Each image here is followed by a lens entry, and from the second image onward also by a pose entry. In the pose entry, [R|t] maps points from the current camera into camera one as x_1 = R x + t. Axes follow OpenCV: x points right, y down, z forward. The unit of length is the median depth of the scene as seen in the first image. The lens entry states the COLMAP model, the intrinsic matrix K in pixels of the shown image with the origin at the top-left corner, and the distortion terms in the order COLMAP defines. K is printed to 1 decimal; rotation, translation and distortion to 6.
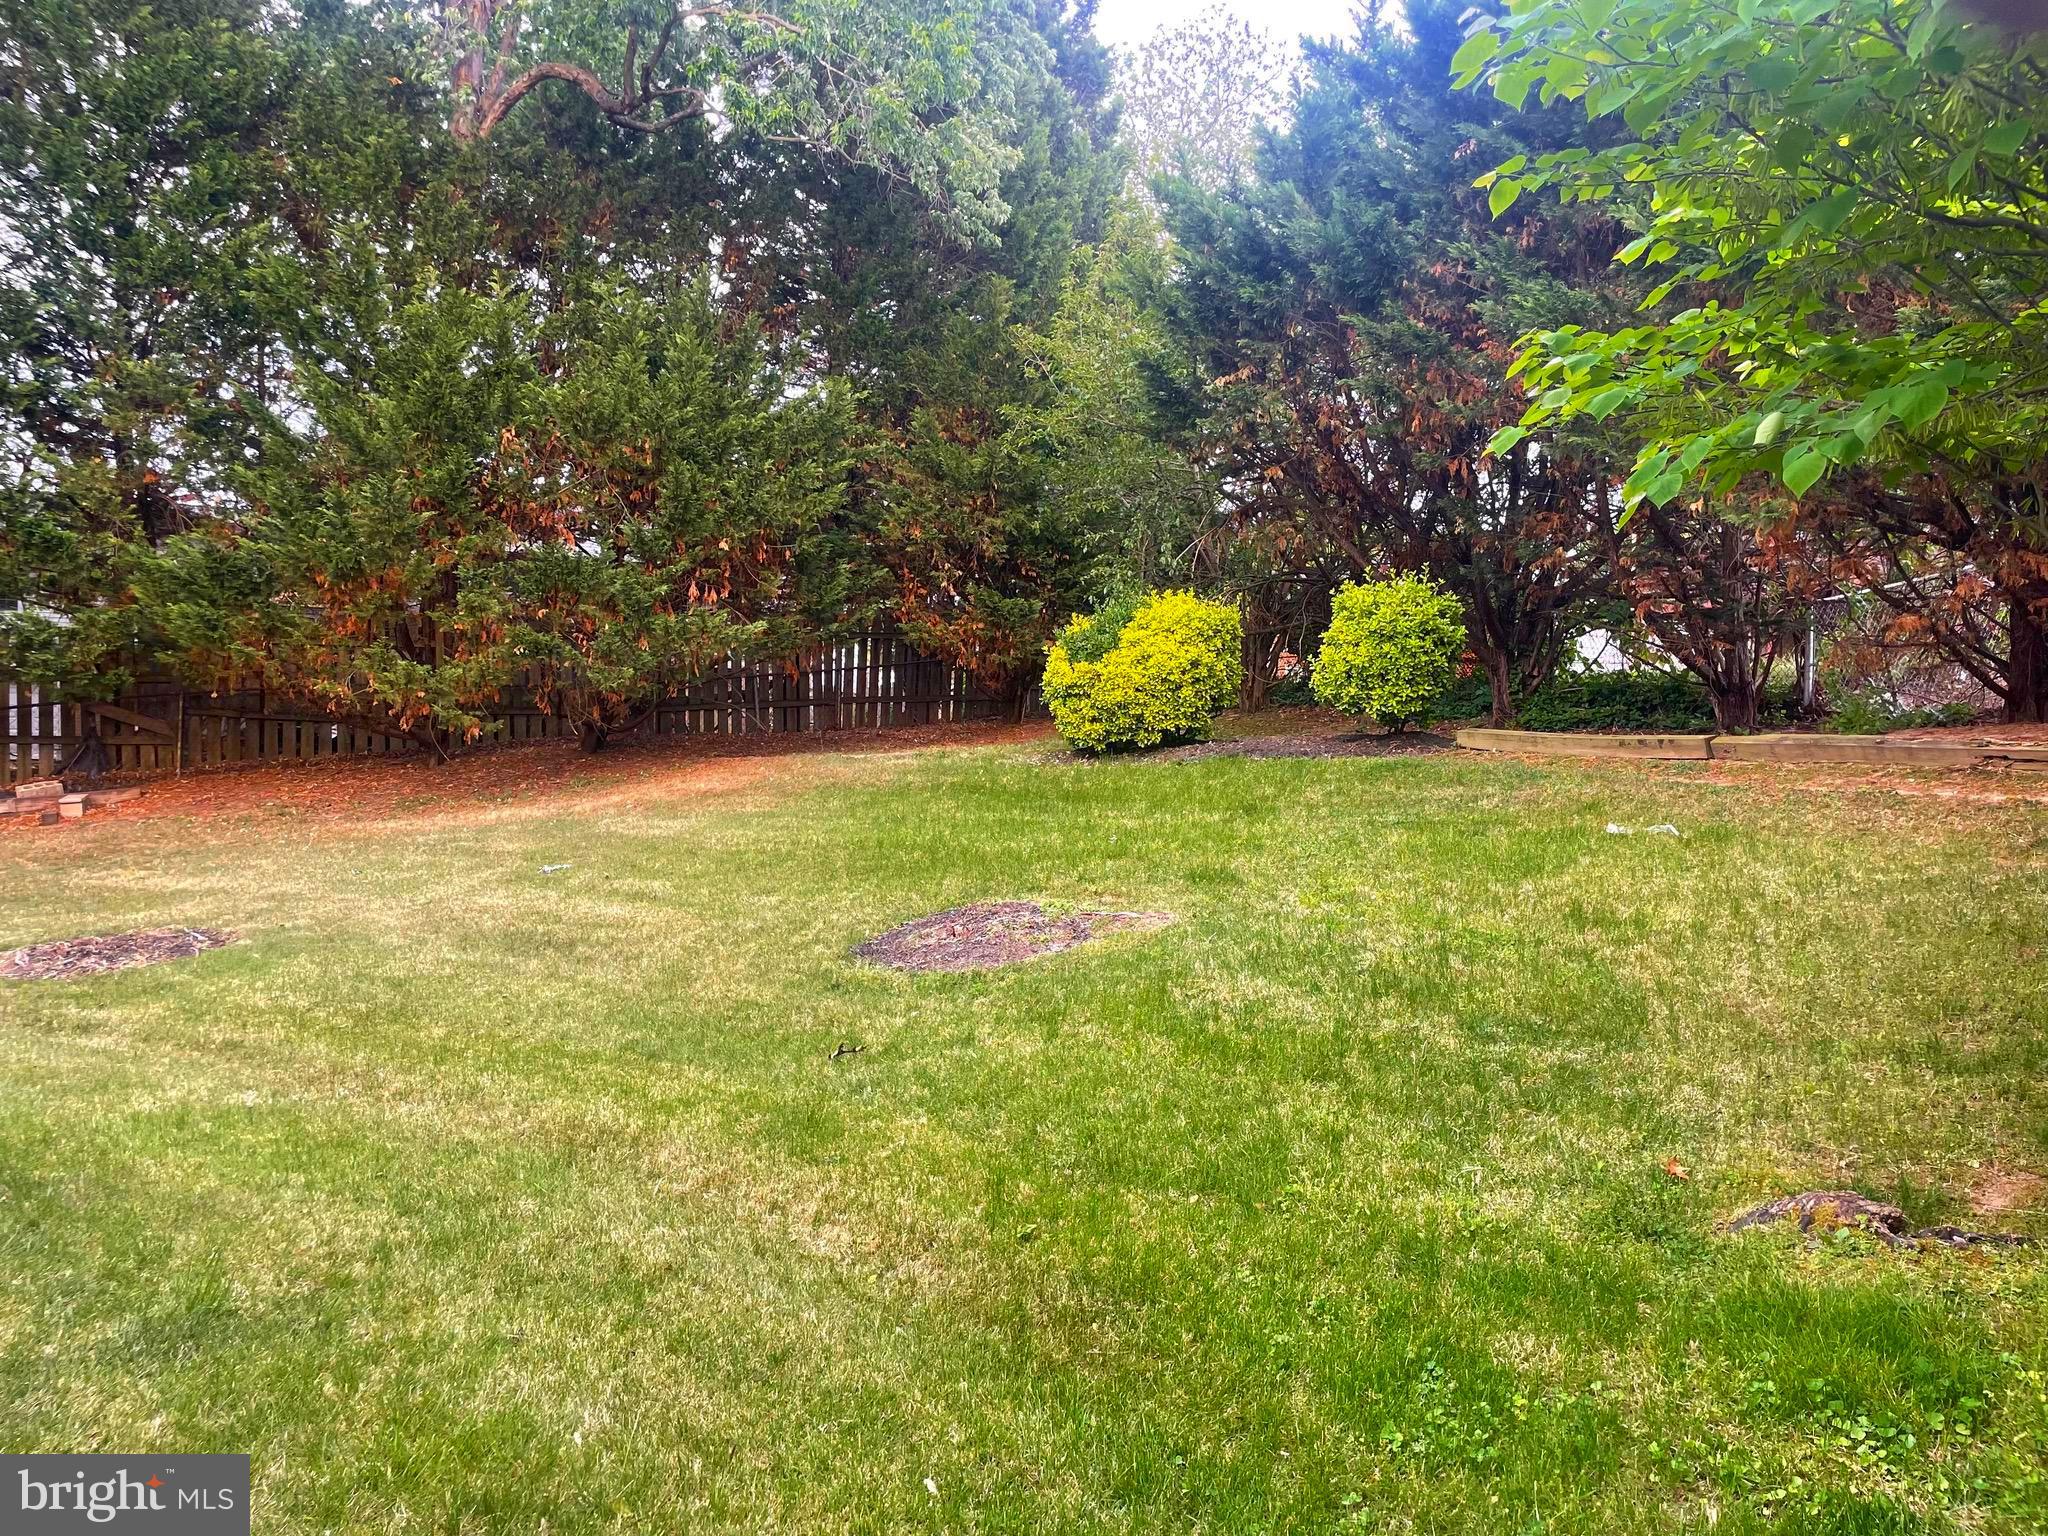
lens RADIAL K [[1438.1, 0, 1024.0], [0, 1438.1, 768.0], [0, 0, 1]] dist [0.007861, -0.052434]
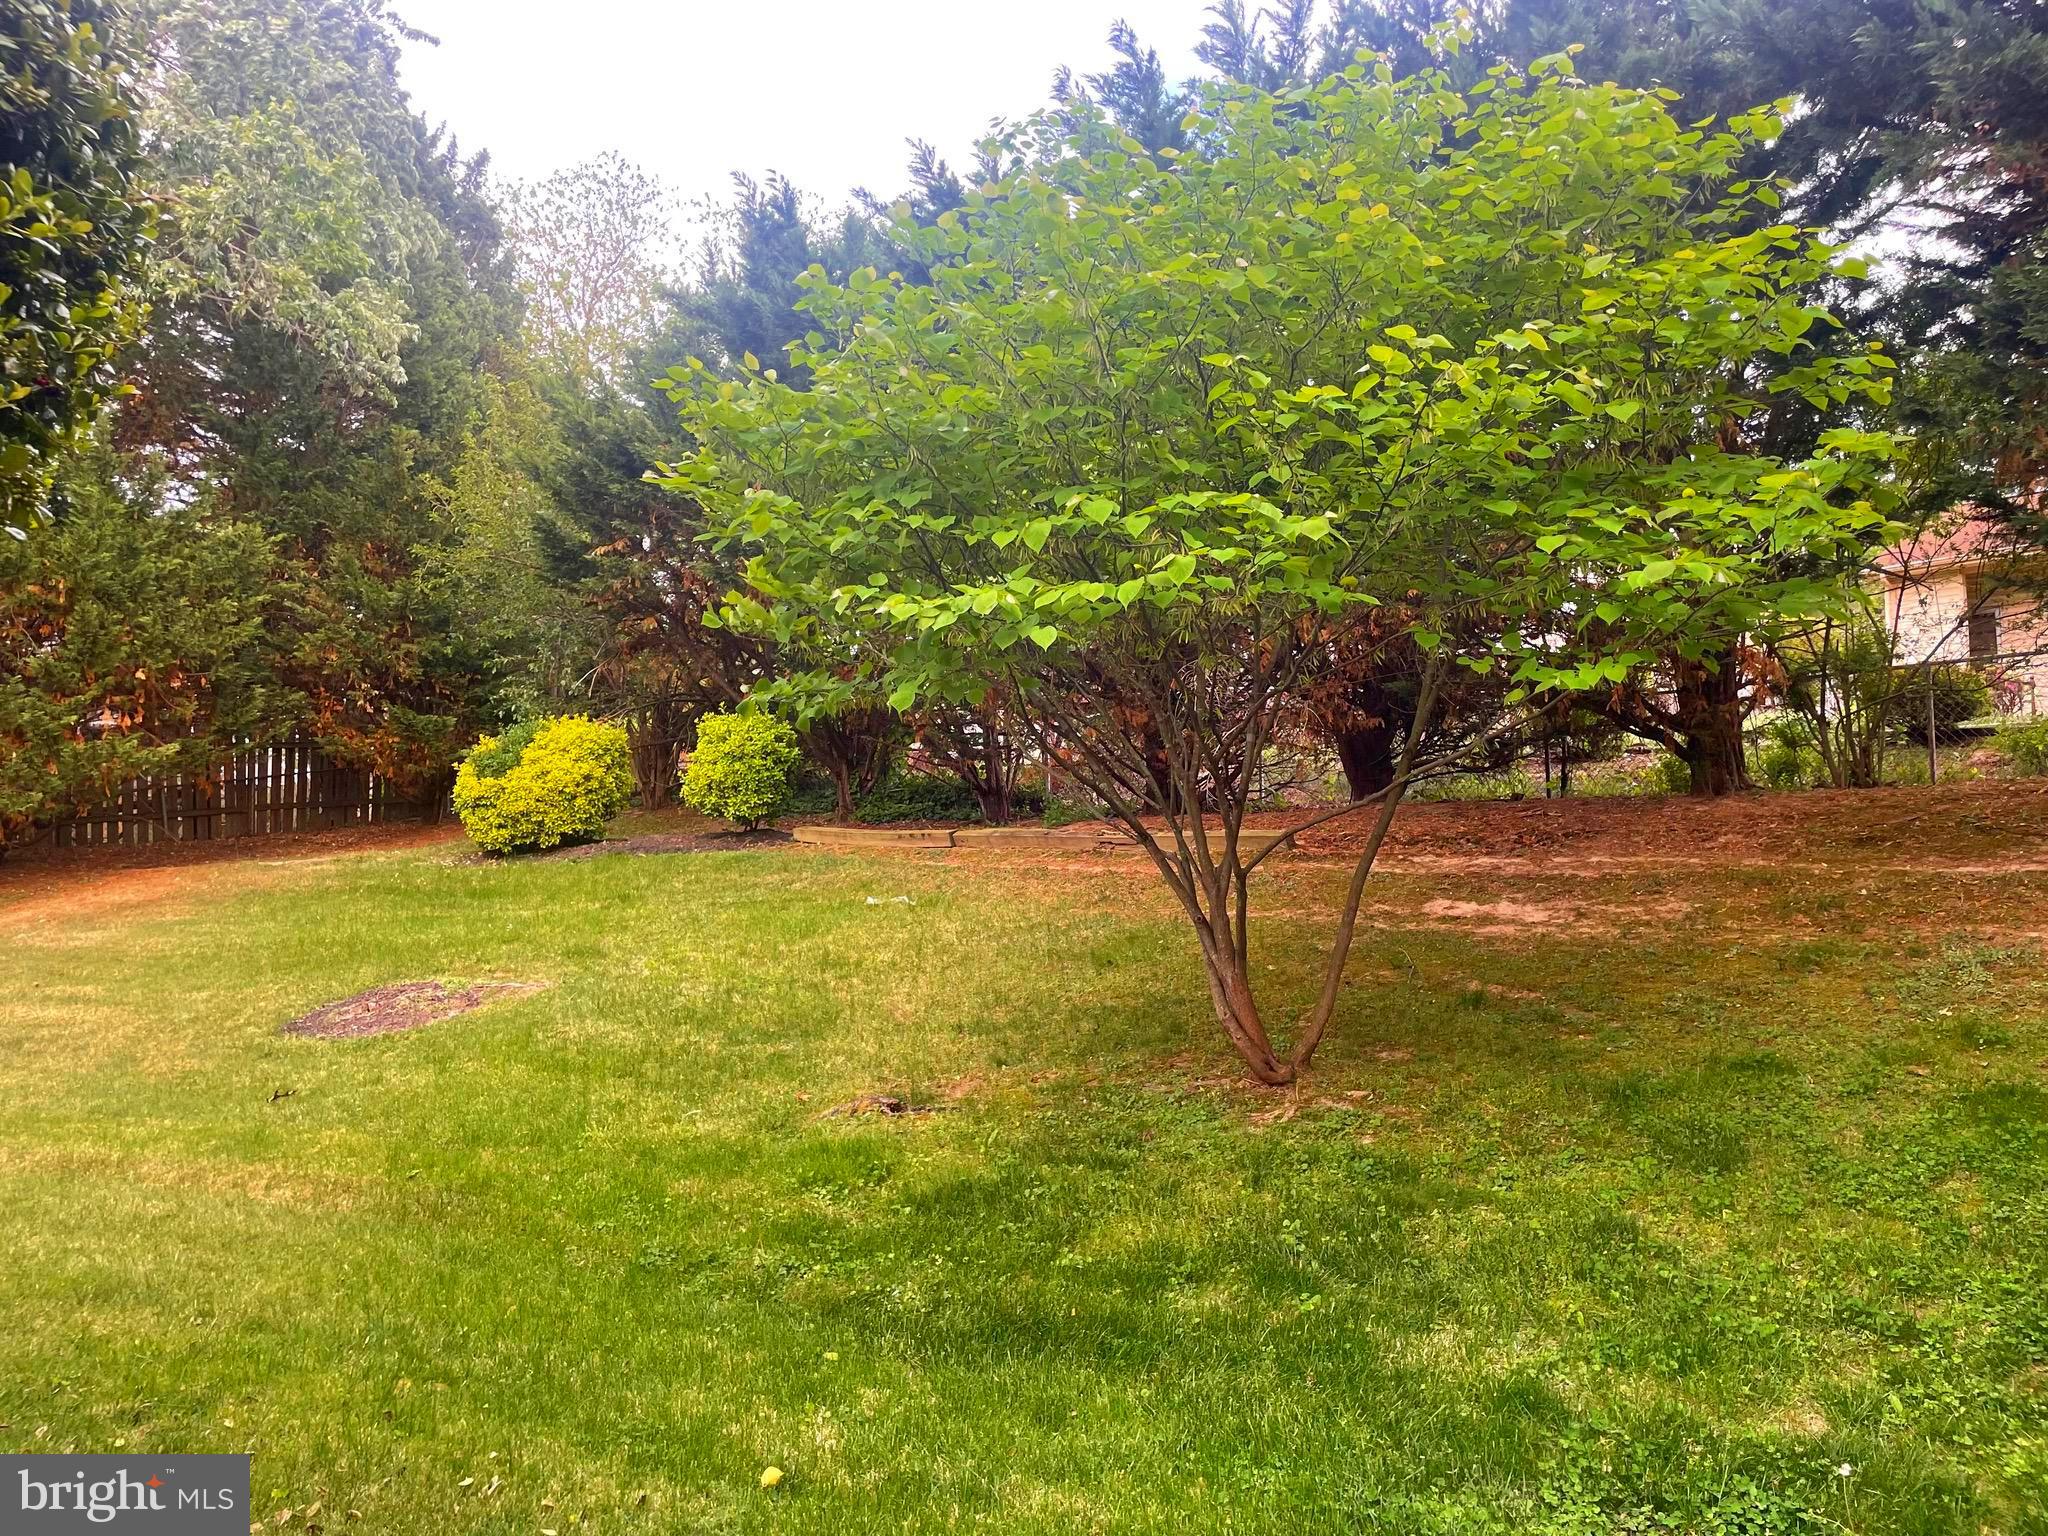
lens RADIAL K [[1438.1, 0, 1024.0], [0, 1438.1, 768.0], [0, 0, 1]] dist [0.007861, -0.052434]
pose [[0.931101, -0.016343, 0.364394, 0.021934], [0.035494, 0.998314, -0.045920, -0.013227], [-0.363030, 0.055690, 0.930112, -0.278907]]
